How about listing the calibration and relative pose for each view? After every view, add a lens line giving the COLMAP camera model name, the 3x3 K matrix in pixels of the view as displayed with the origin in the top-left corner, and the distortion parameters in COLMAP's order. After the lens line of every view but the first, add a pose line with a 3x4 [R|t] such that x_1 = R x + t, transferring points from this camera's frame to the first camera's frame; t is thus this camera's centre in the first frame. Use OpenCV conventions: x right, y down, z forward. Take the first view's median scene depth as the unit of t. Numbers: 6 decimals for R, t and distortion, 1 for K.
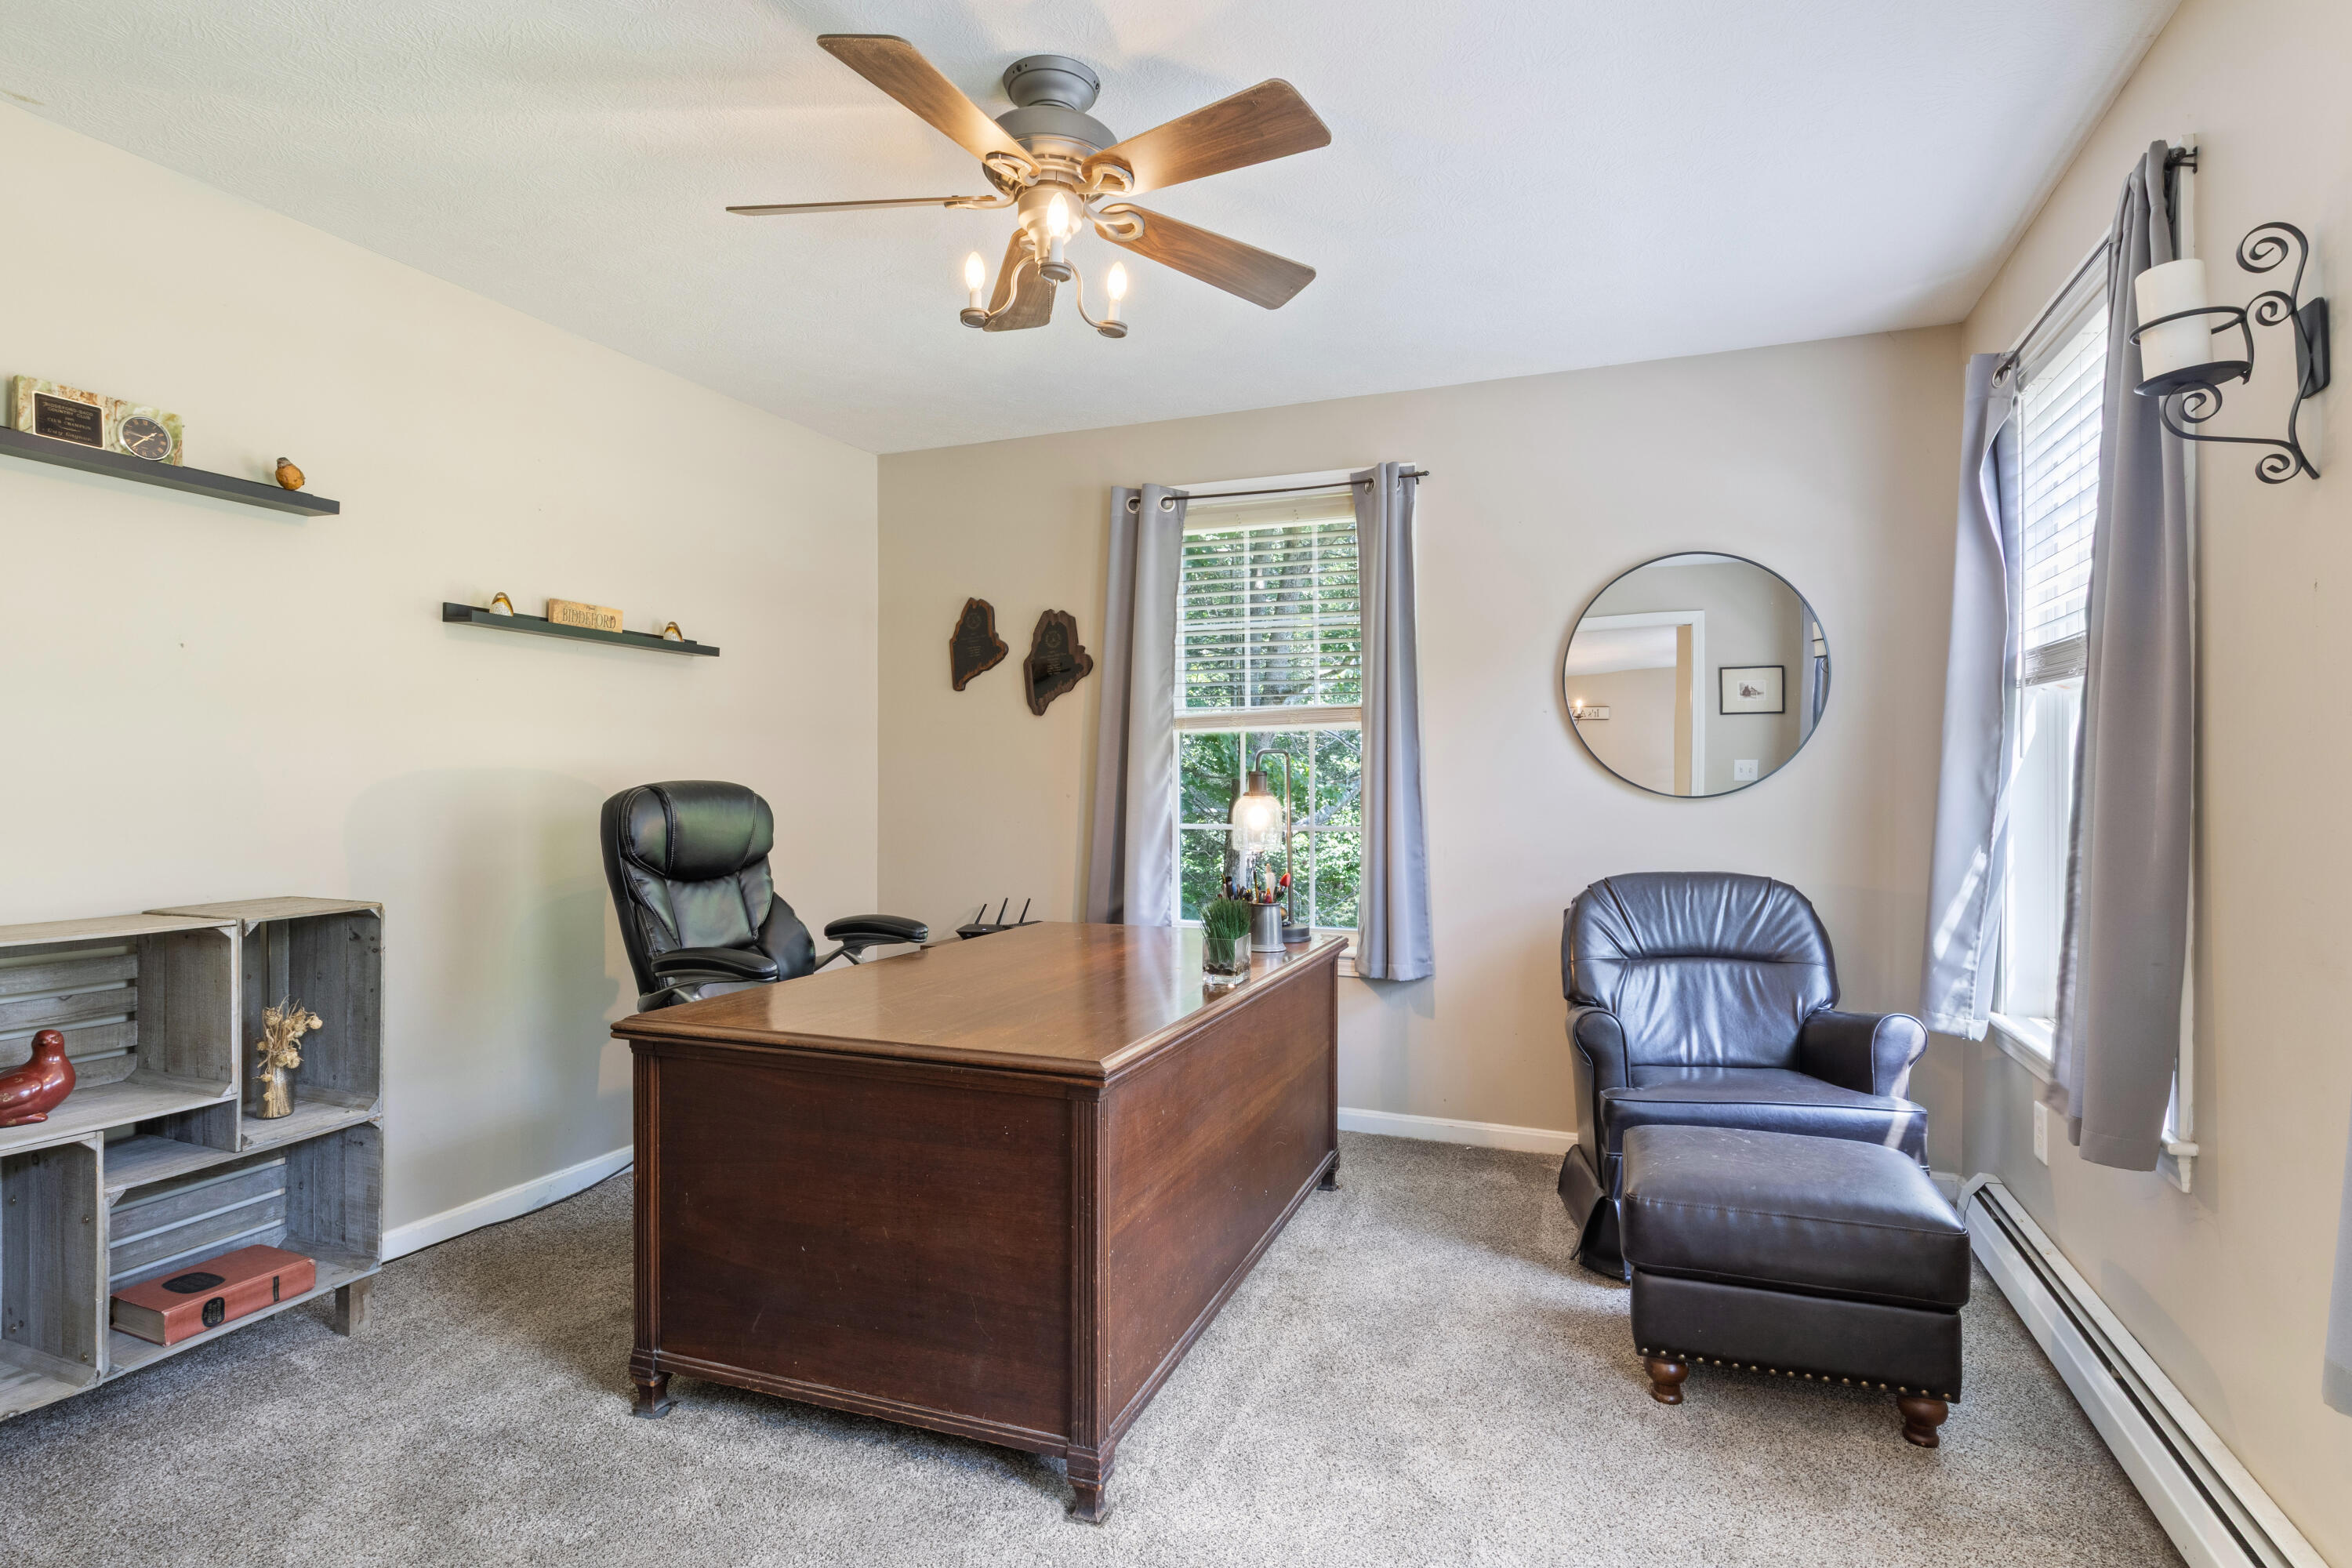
lens RADIAL K [[1188.2, 0, 1180.3], [0, 1188.2, 795.4], [0, 0, 1]] dist [-0.001005, -0.000739]
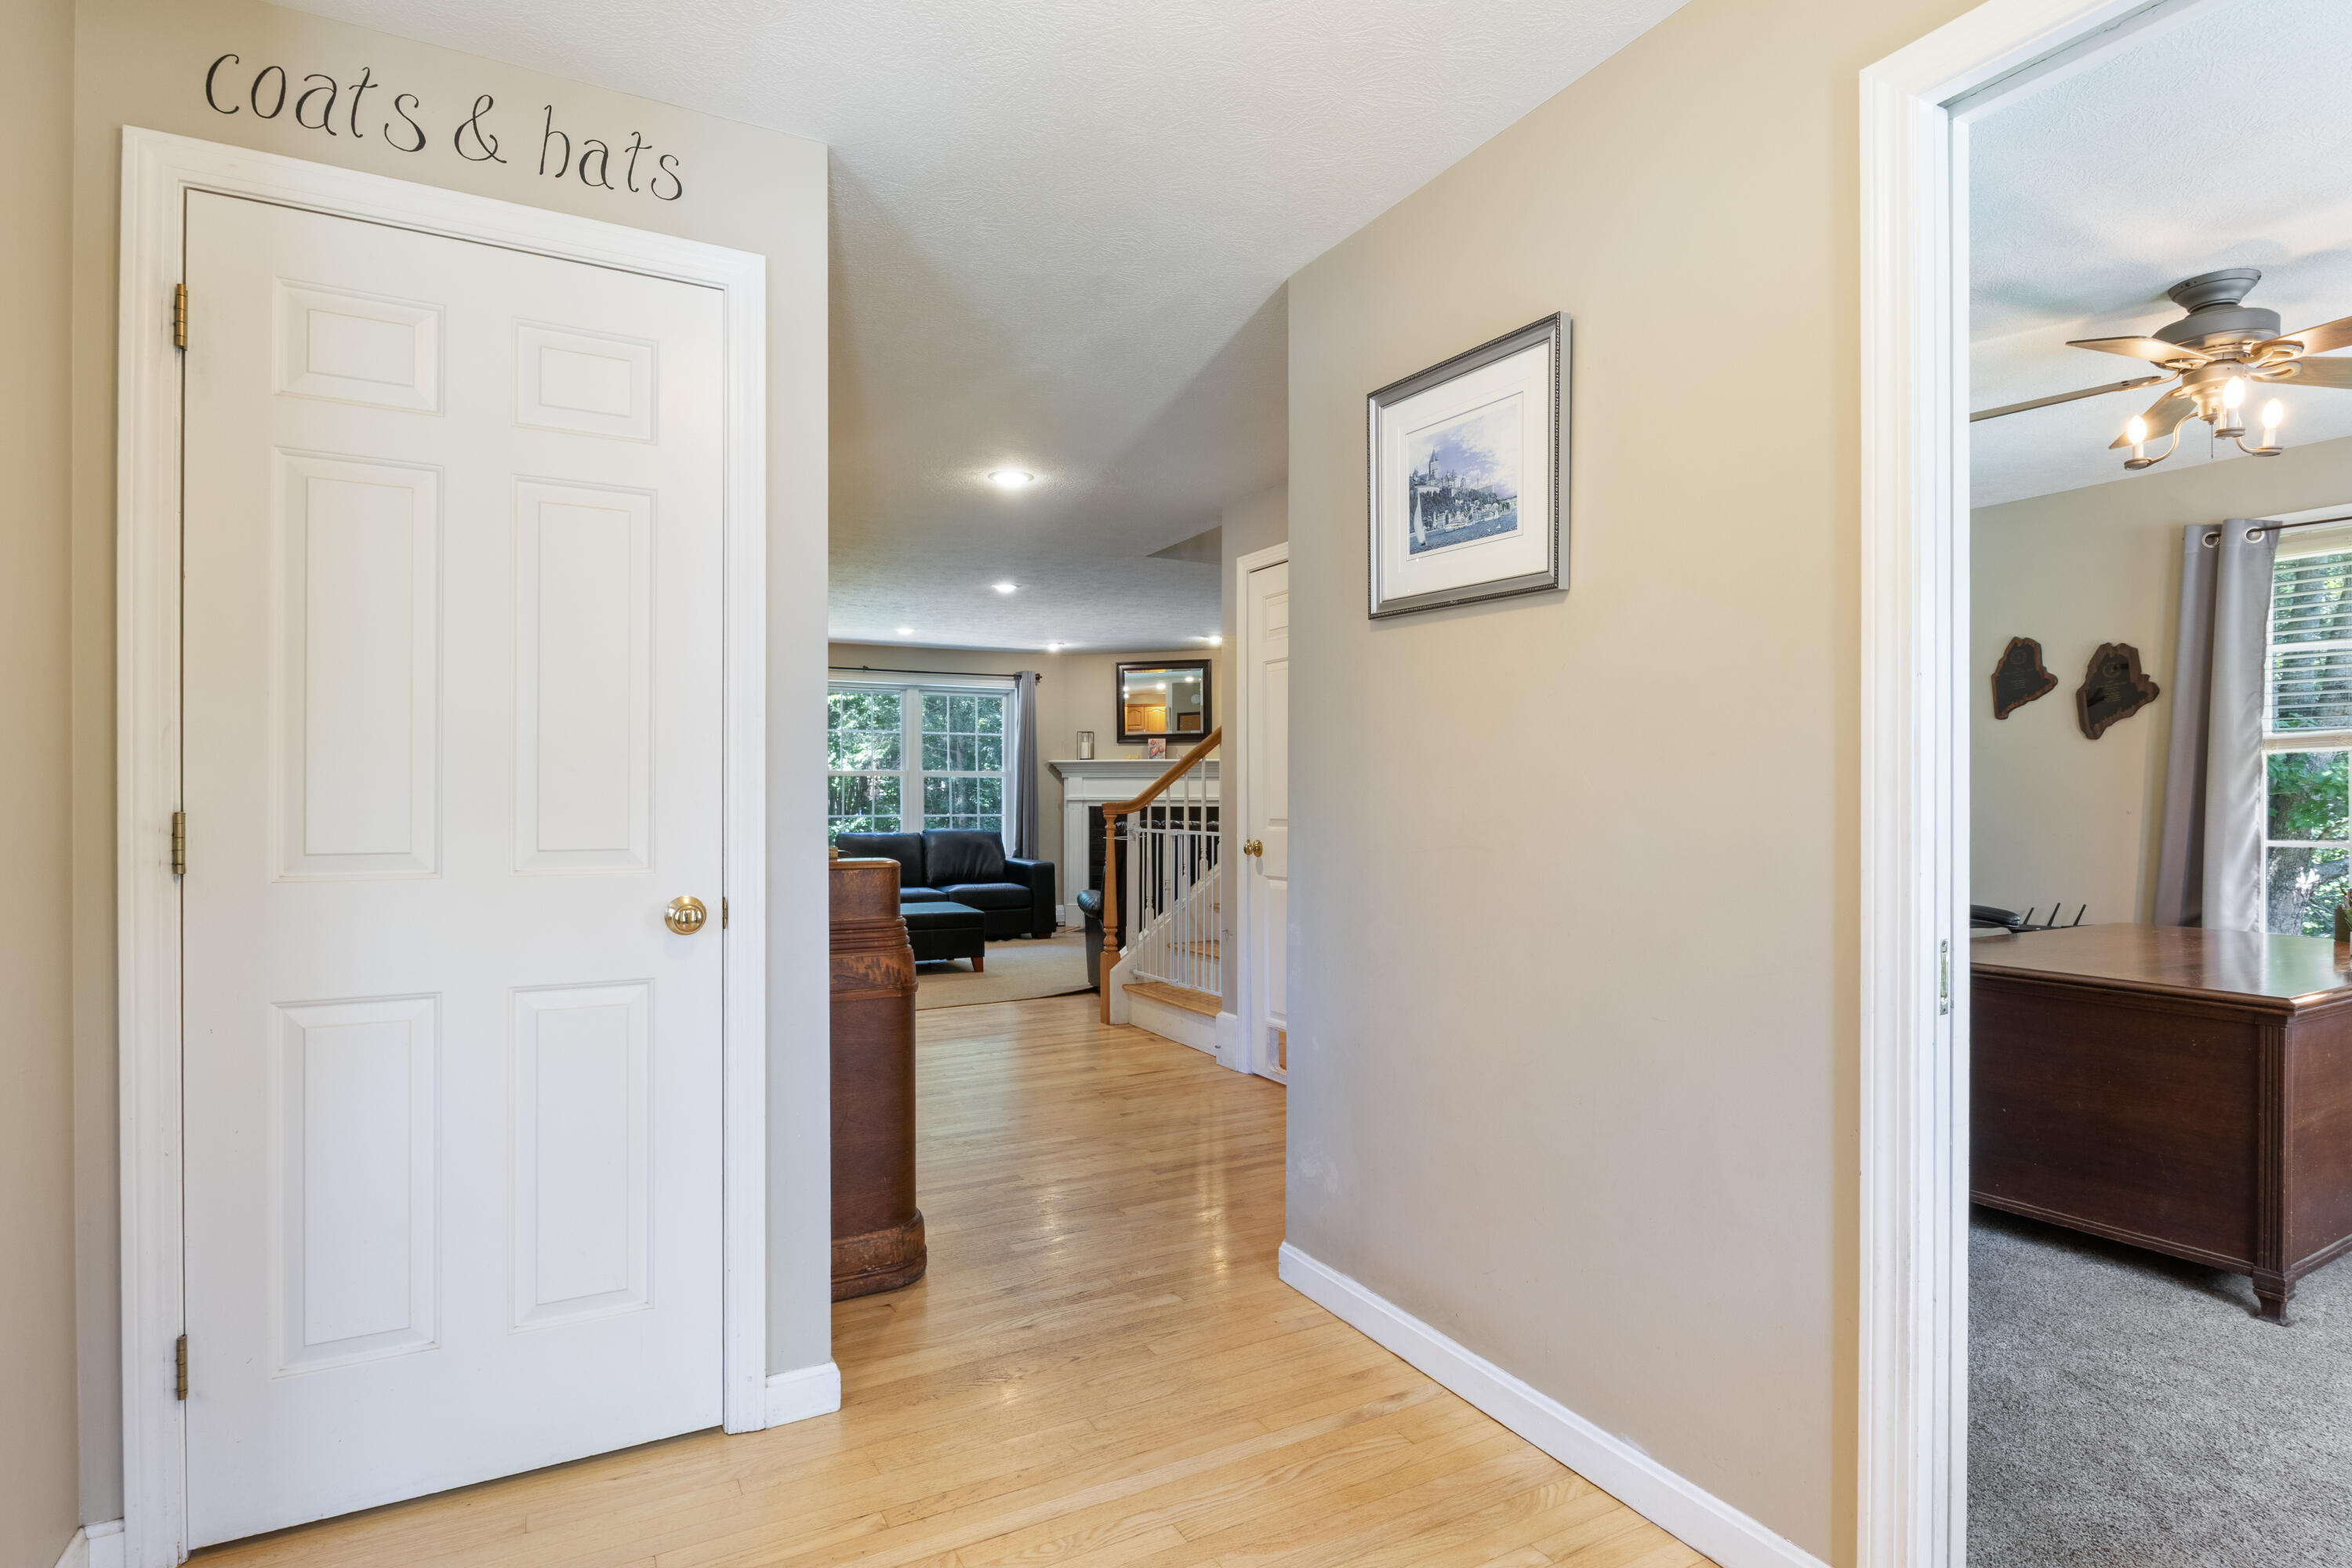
lens RADIAL K [[1188.2, 0, 1180.3], [0, 1188.2, 795.4], [0, 0, 1]] dist [-0.001005, -0.000739]
pose [[0.778890, 0.004299, -0.627145, -0.092174], [-0.011314, 0.999910, -0.007197, 0.002493], [0.627058, 0.012701, 0.778869, -0.410060]]
